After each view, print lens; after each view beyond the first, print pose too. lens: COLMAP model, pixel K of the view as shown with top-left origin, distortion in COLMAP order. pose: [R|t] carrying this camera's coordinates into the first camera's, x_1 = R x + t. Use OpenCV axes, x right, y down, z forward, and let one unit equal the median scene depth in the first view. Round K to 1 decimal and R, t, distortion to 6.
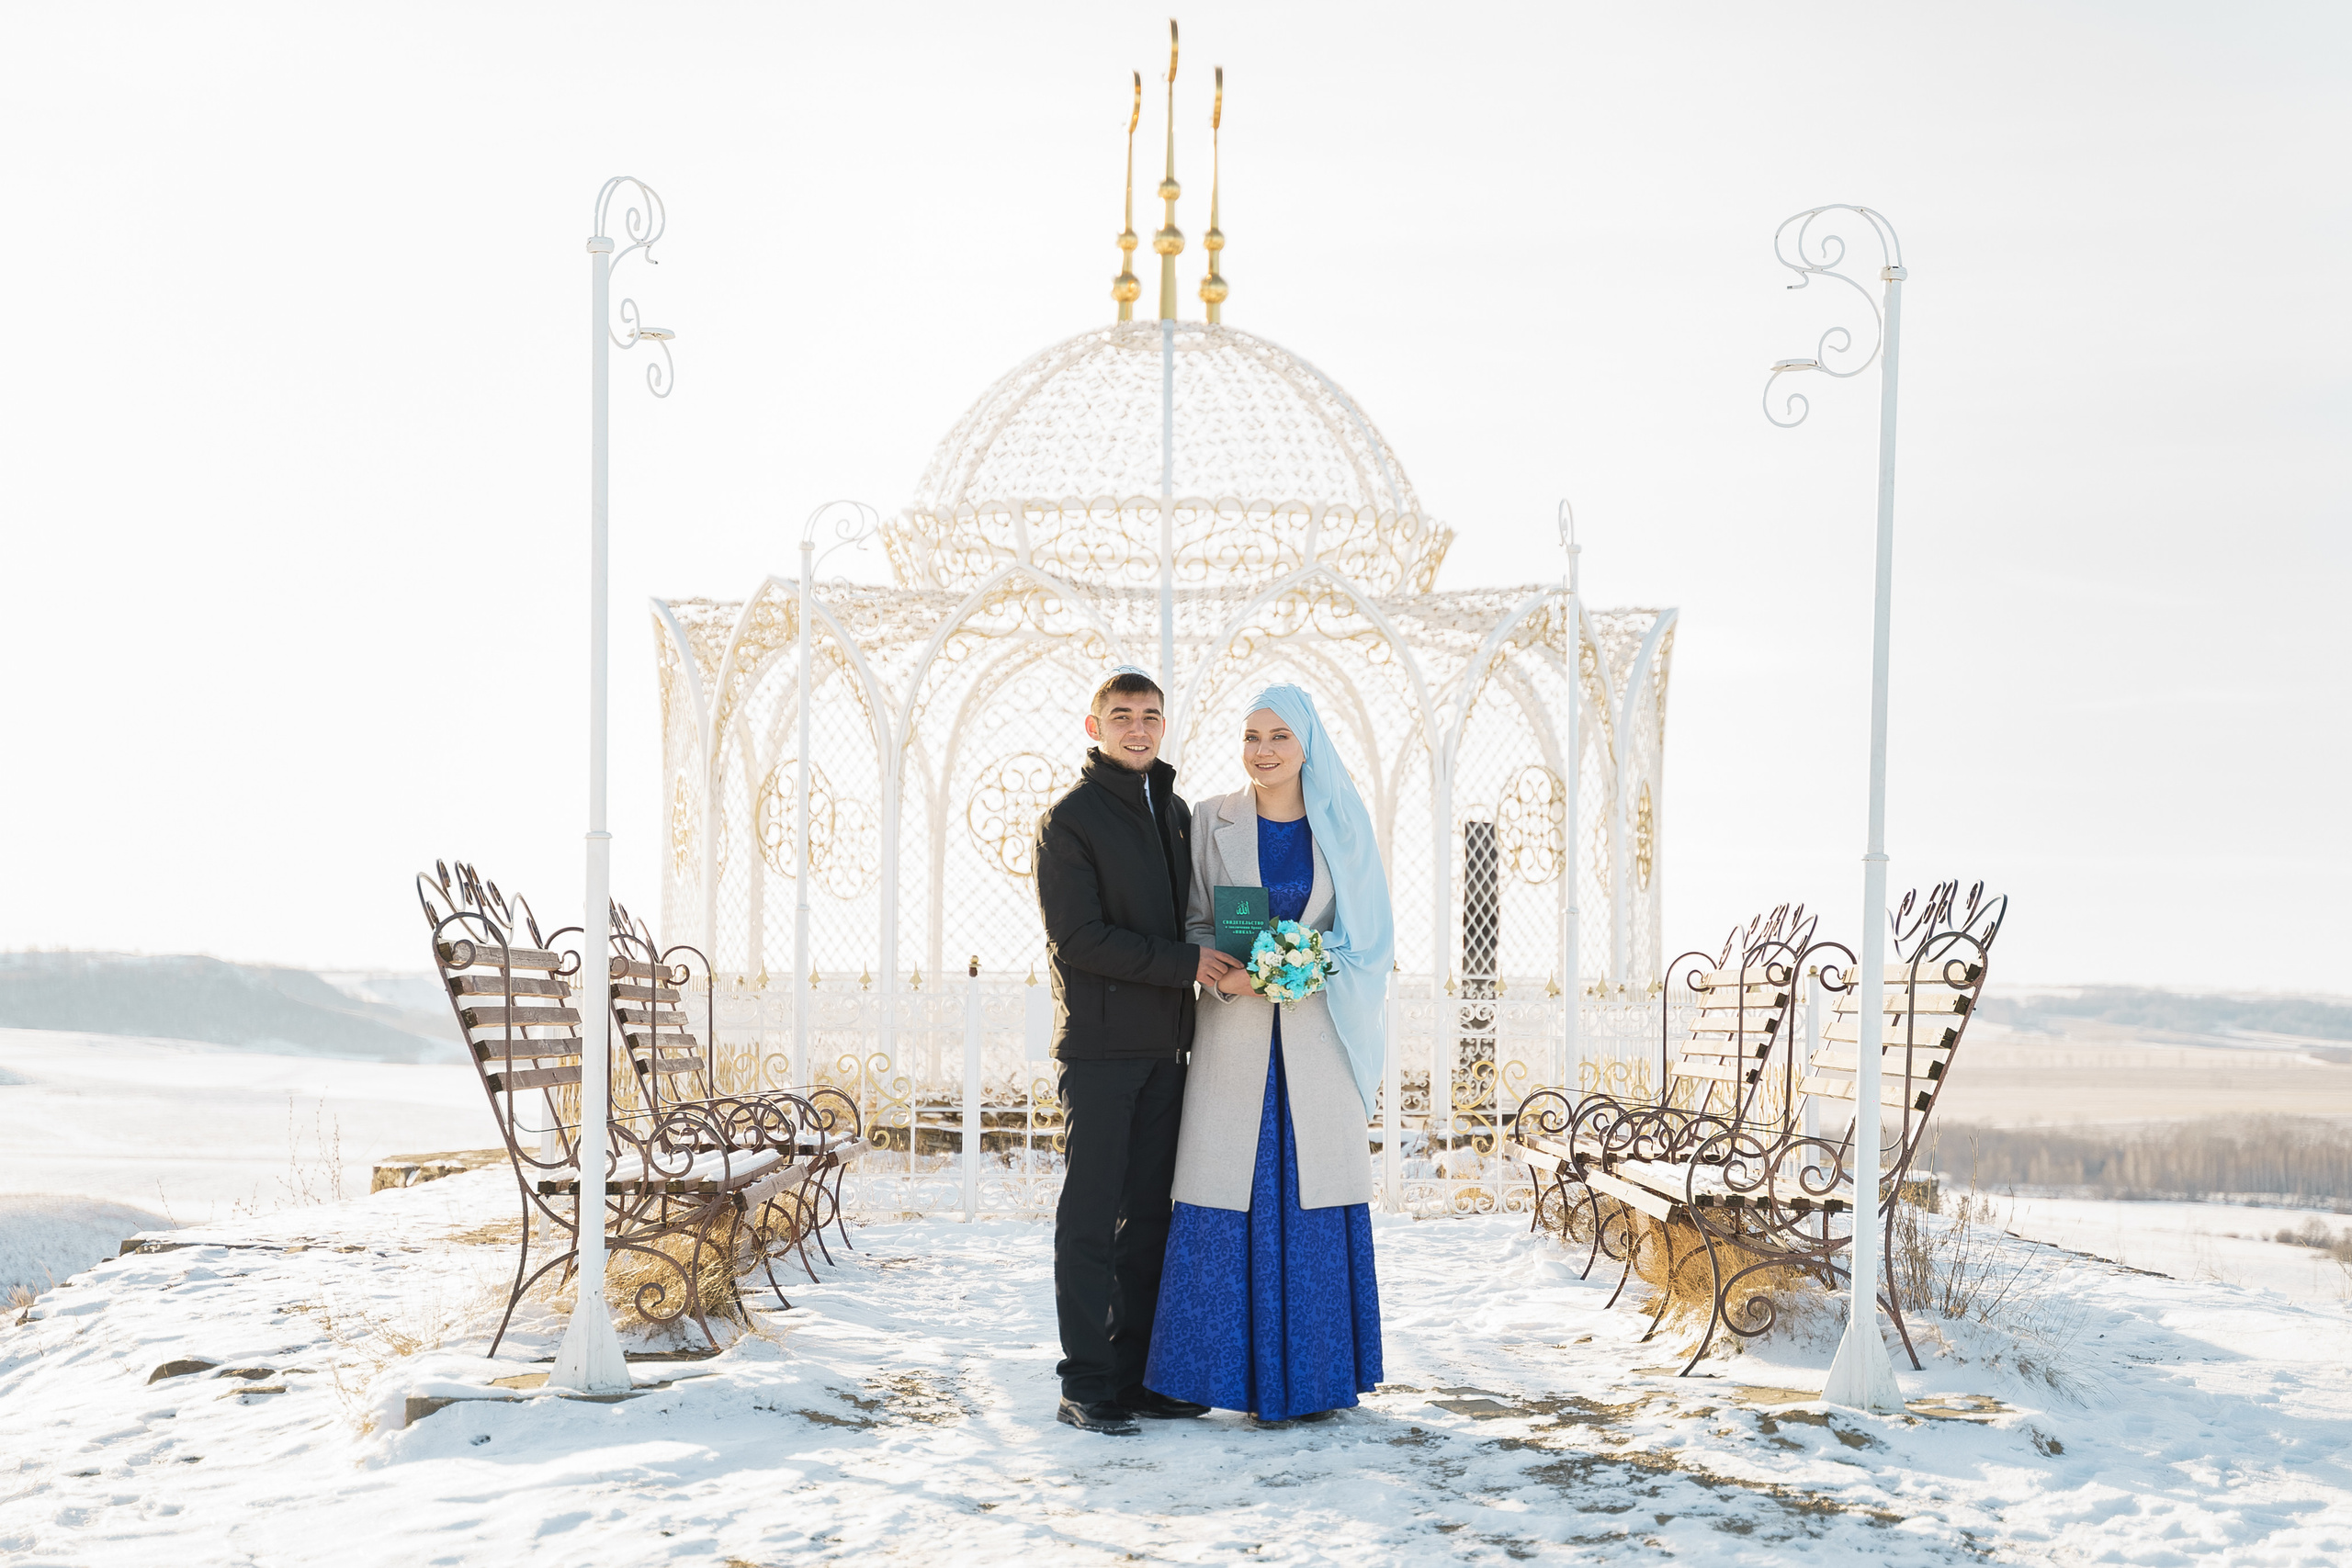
lens RADIAL K [[4415.3, 0, 1176.0], [0, 4415.3, 784.0], [0, 0, 1]] dist [0.327708, -0.013754]
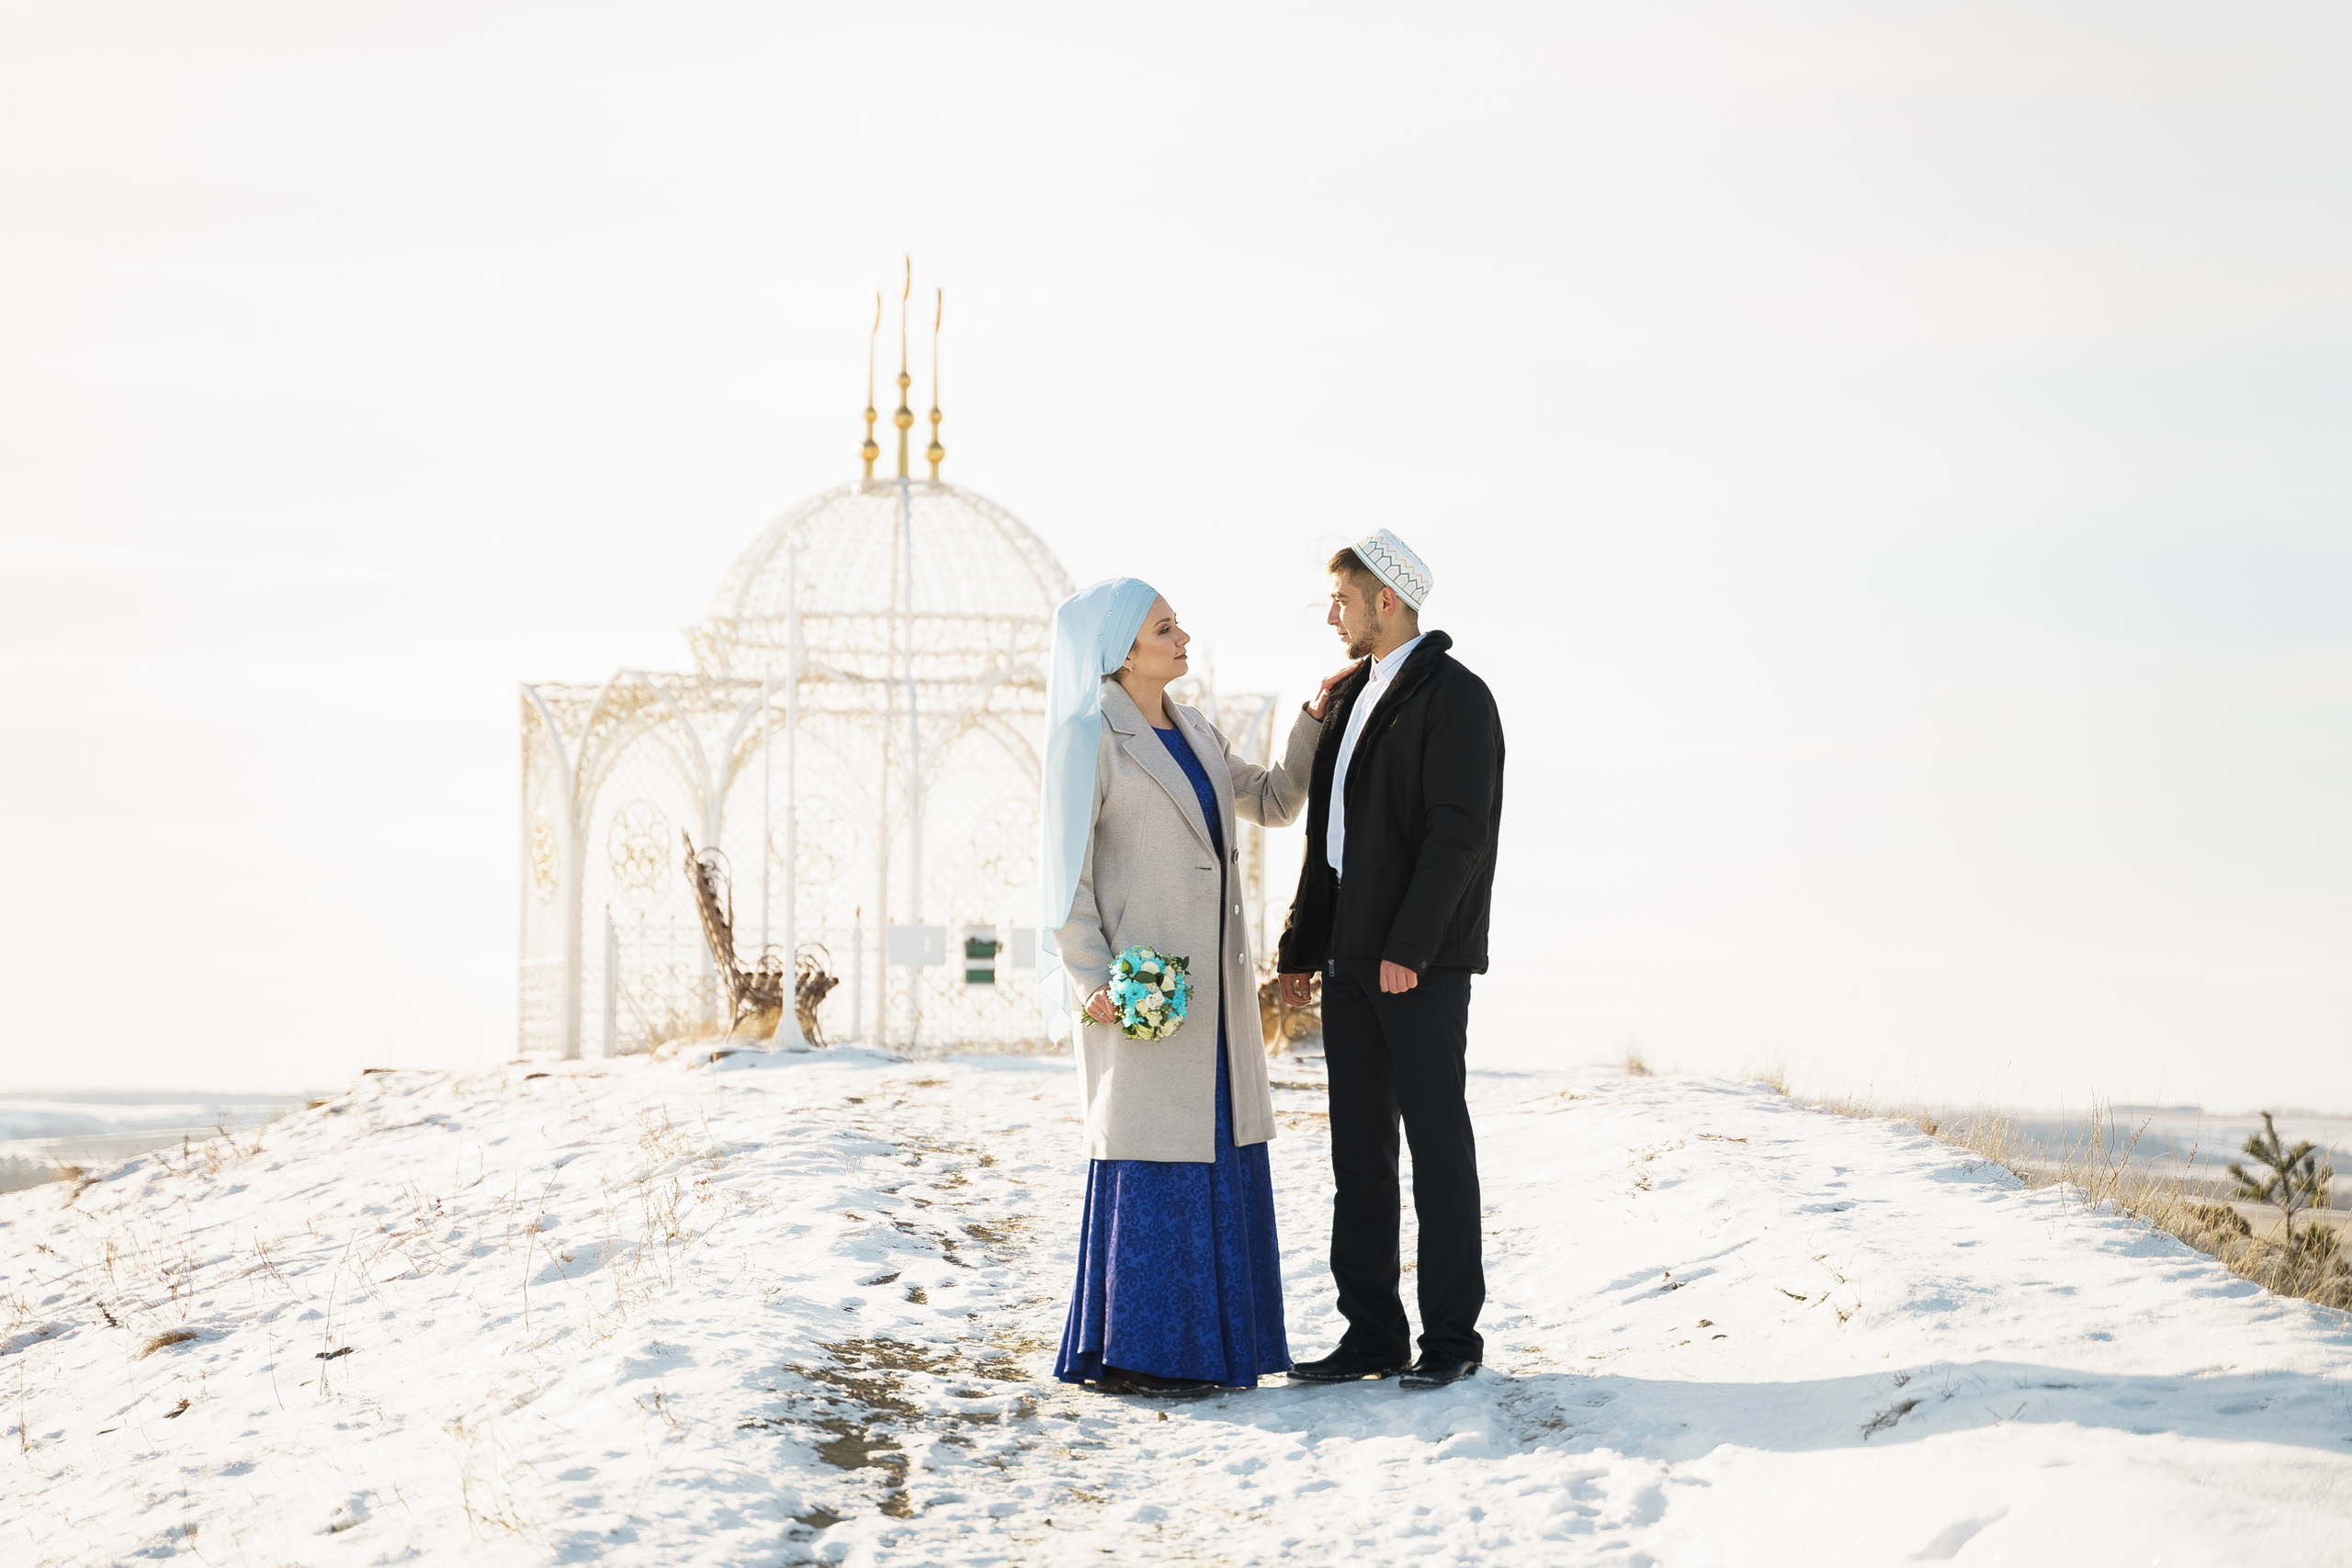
lens RADIAL K [[5090.3, 0, 1176.0], [0, 5090.3, 784.0], [0, 0, 1]] dist [-0.014741, -0.042366]
pose [[0.995944, 0.003662, 0.089897, -0.057722], [-0.002045, 0.999835, -0.018069, 0.016331], [-0.089948, 0.017812, 0.995787, -0.544660]]
